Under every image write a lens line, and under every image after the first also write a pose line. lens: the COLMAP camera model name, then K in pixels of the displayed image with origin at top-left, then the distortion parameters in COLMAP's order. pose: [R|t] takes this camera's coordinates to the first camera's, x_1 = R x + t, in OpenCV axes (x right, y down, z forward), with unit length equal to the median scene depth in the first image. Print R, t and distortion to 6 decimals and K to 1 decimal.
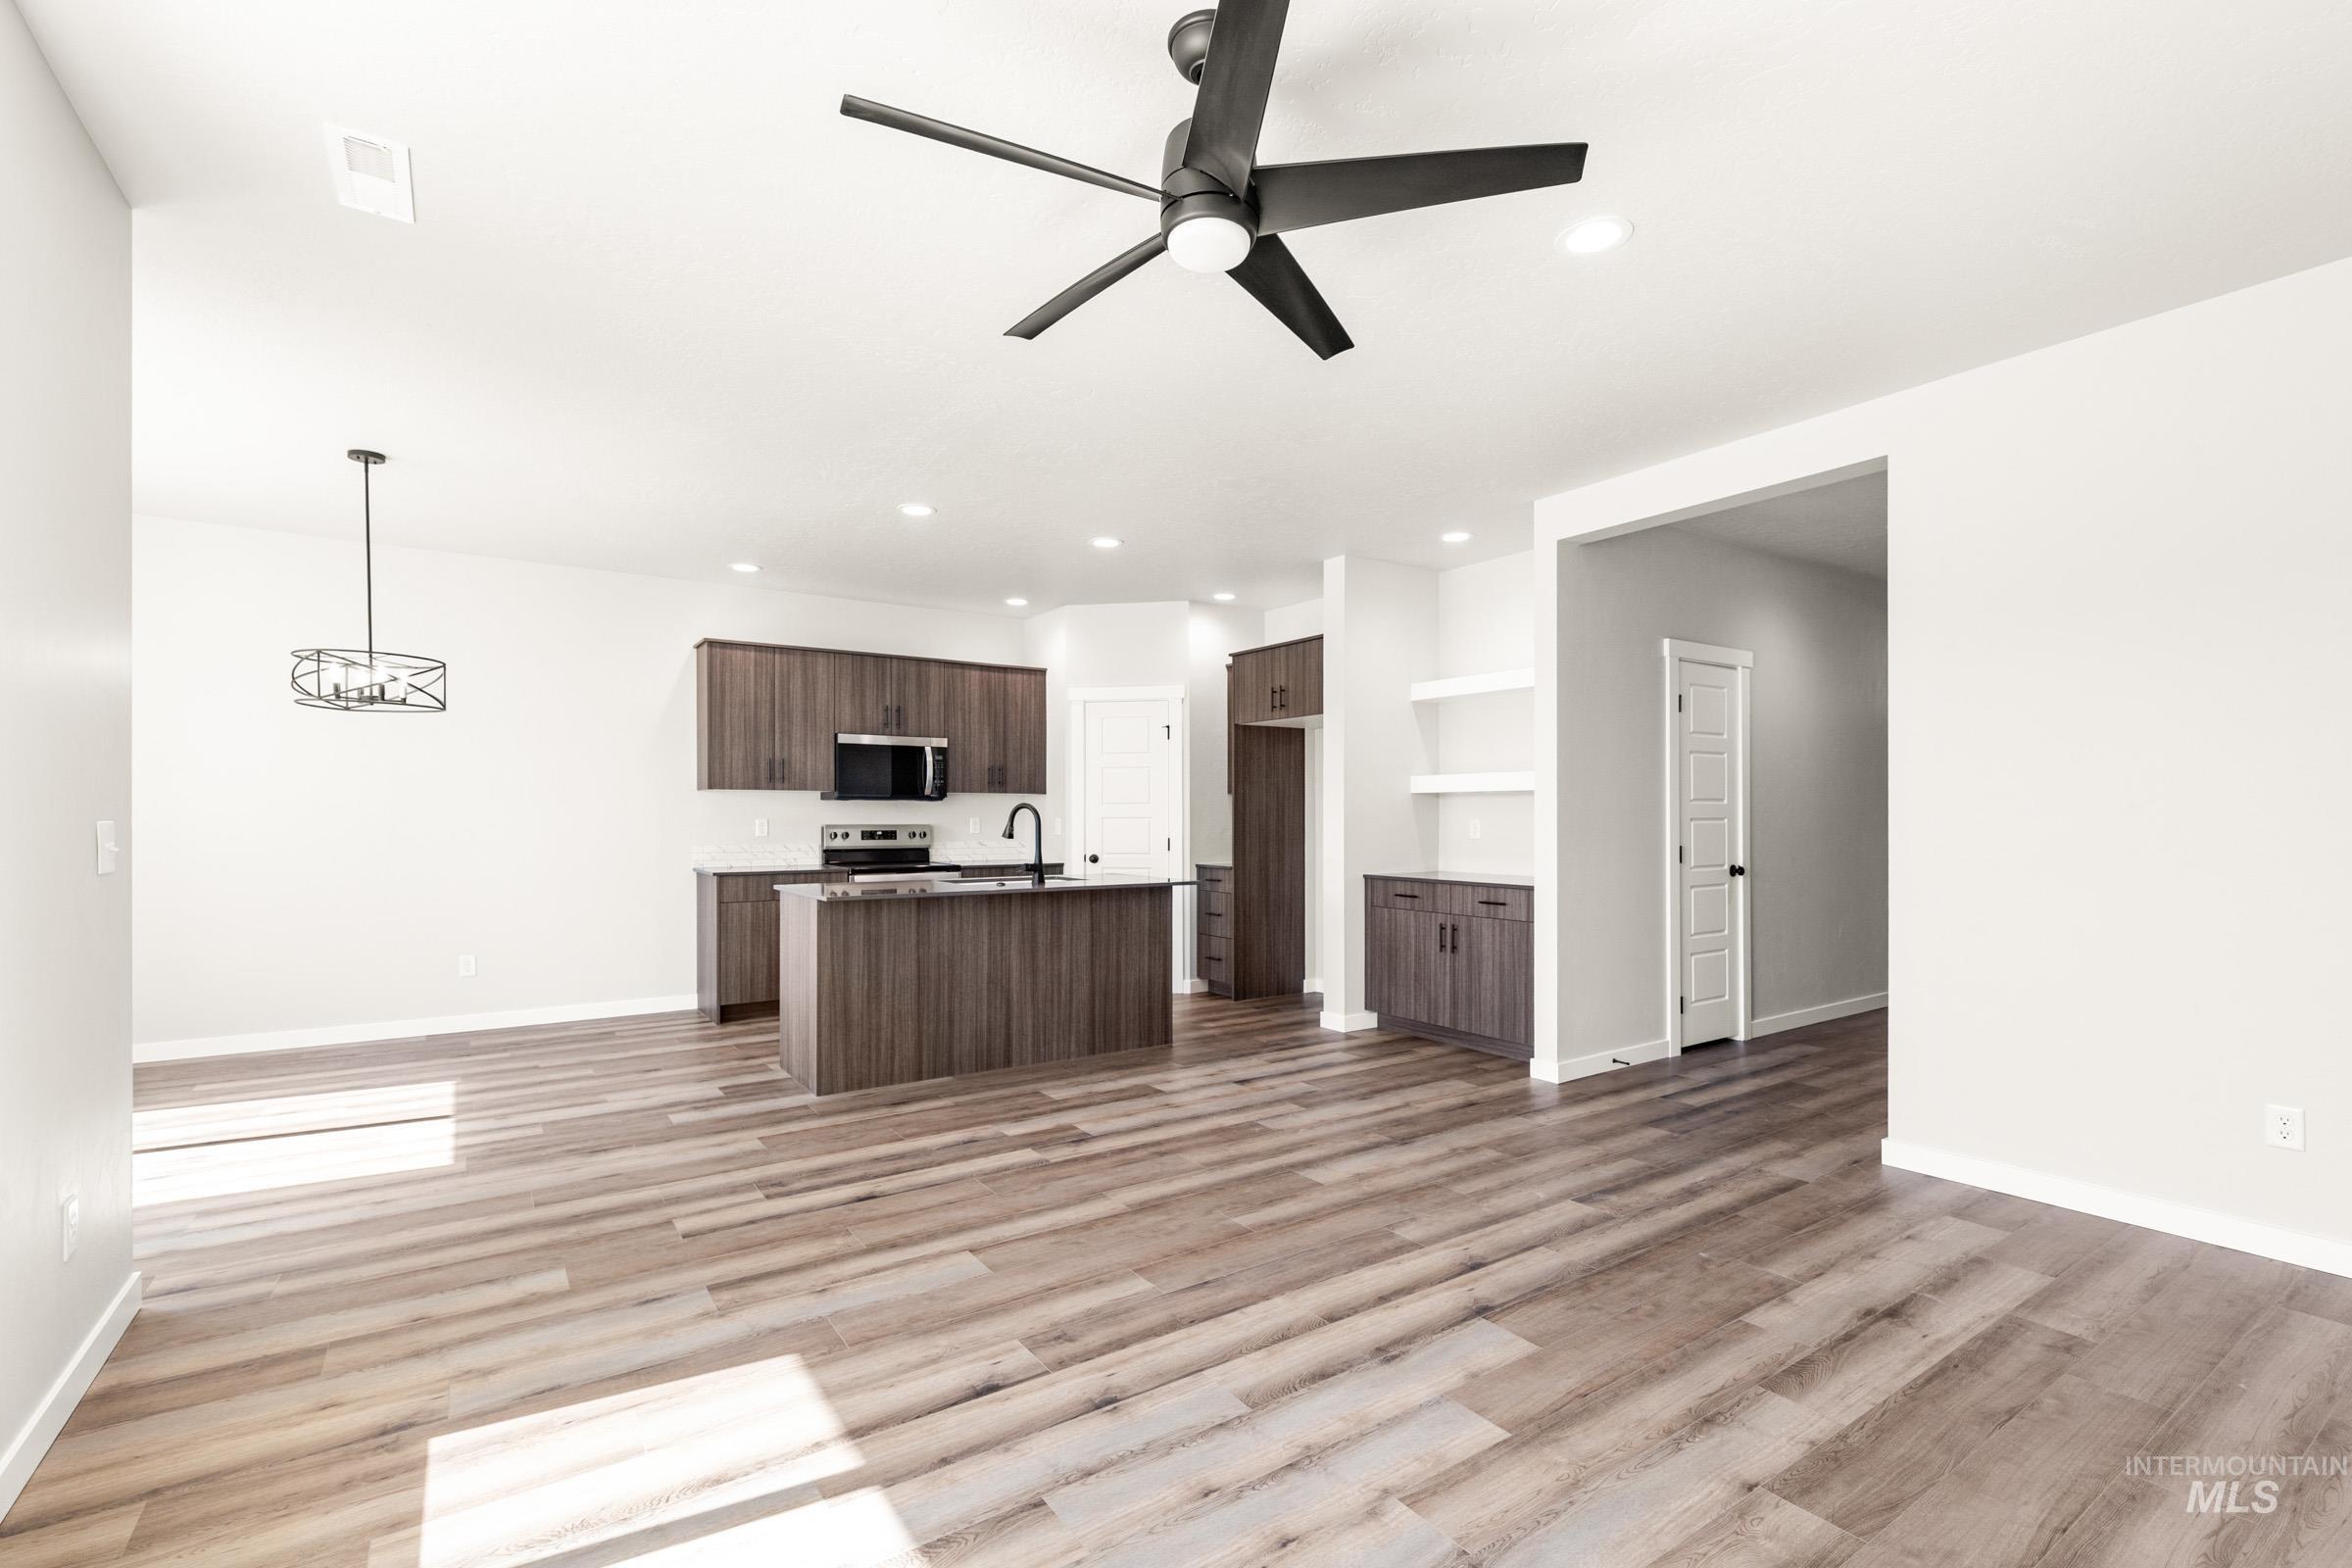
lens RADIAL K [[1048.5, 0, 1175.3], [0, 1048.5, 806.5], [0, 0, 1]] dist [0.002966, -0.000680]
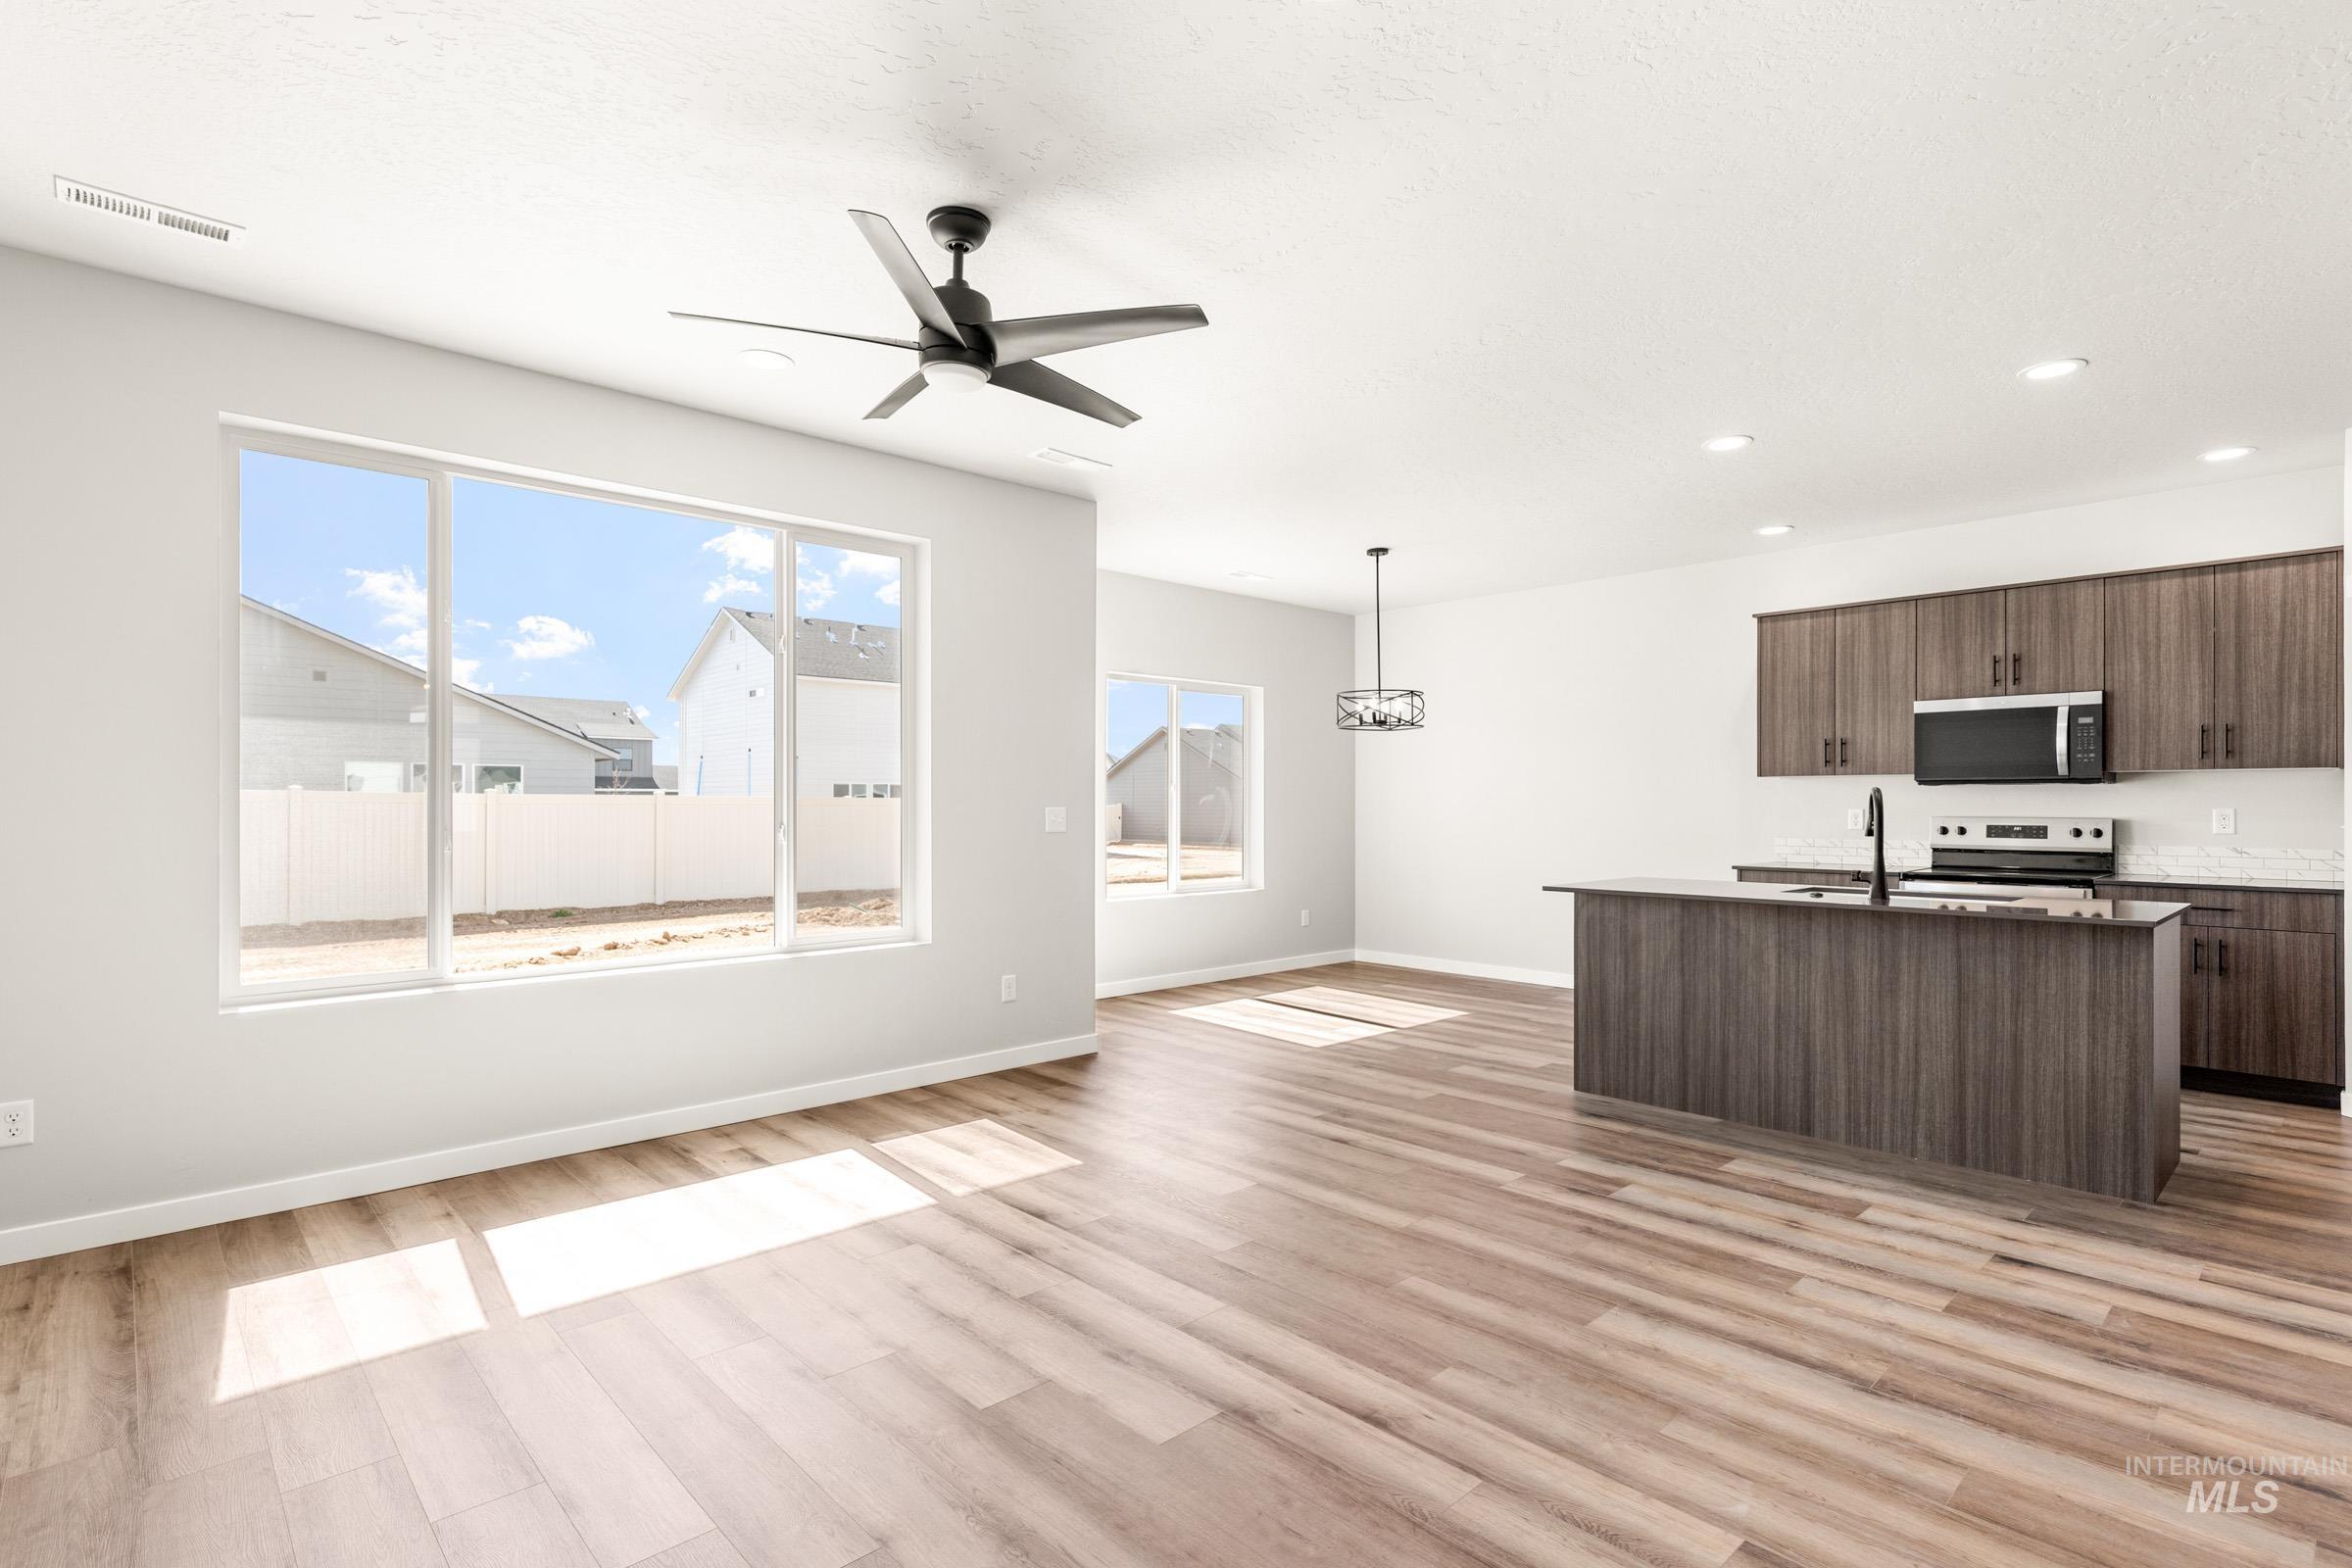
lens RADIAL K [[1136.9, 0, 1157.0], [0, 1136.9, 785.7], [0, 0, 1]] dist [0.001742, -0.000963]
pose [[0.134953, -0.017301, -0.990701, 0.690846], [0.008025, 0.999834, -0.016368, 0.005437], [0.990820, -0.005741, 0.135069, 0.487289]]
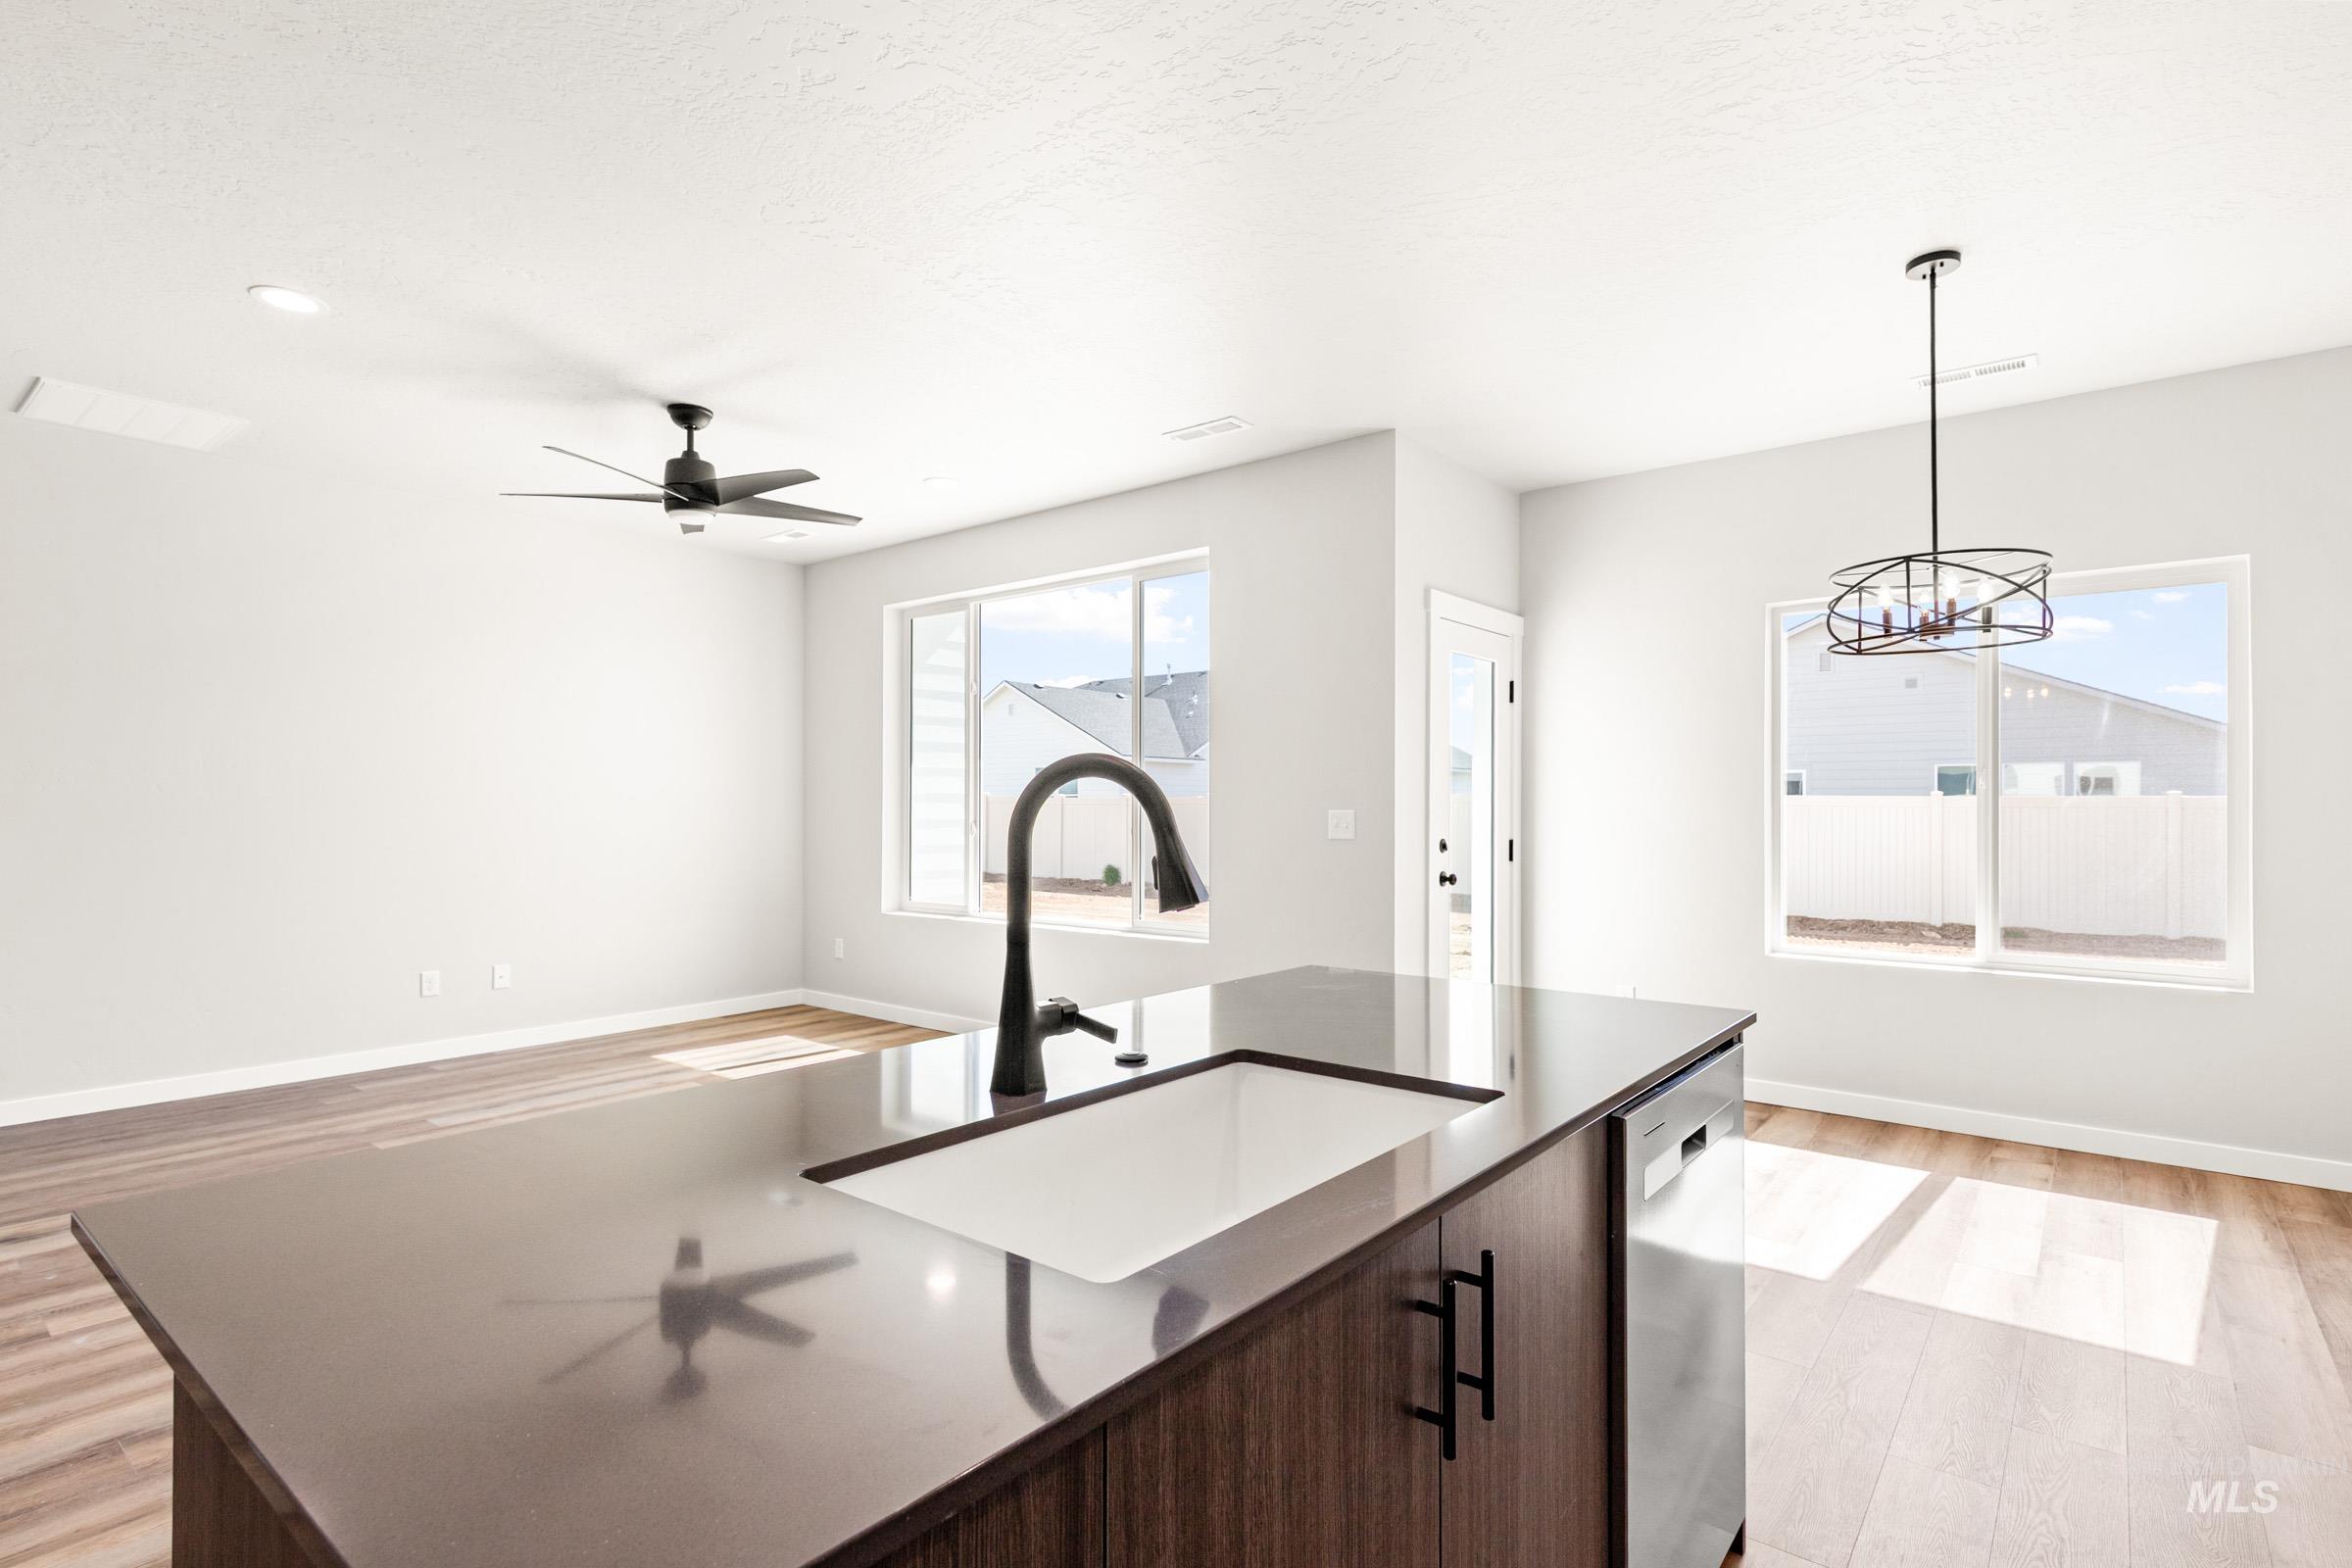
lens RADIAL K [[1136.9, 0, 1169.5], [0, 1136.9, 791.0], [0, 0, 1]] dist [0.001742, -0.000963]
pose [[-0.959369, -0.006197, -0.282087, -0.104226], [-0.000322, 0.999782, -0.020871, 0.011733], [0.282155, -0.019932, -0.959162, 1.507936]]
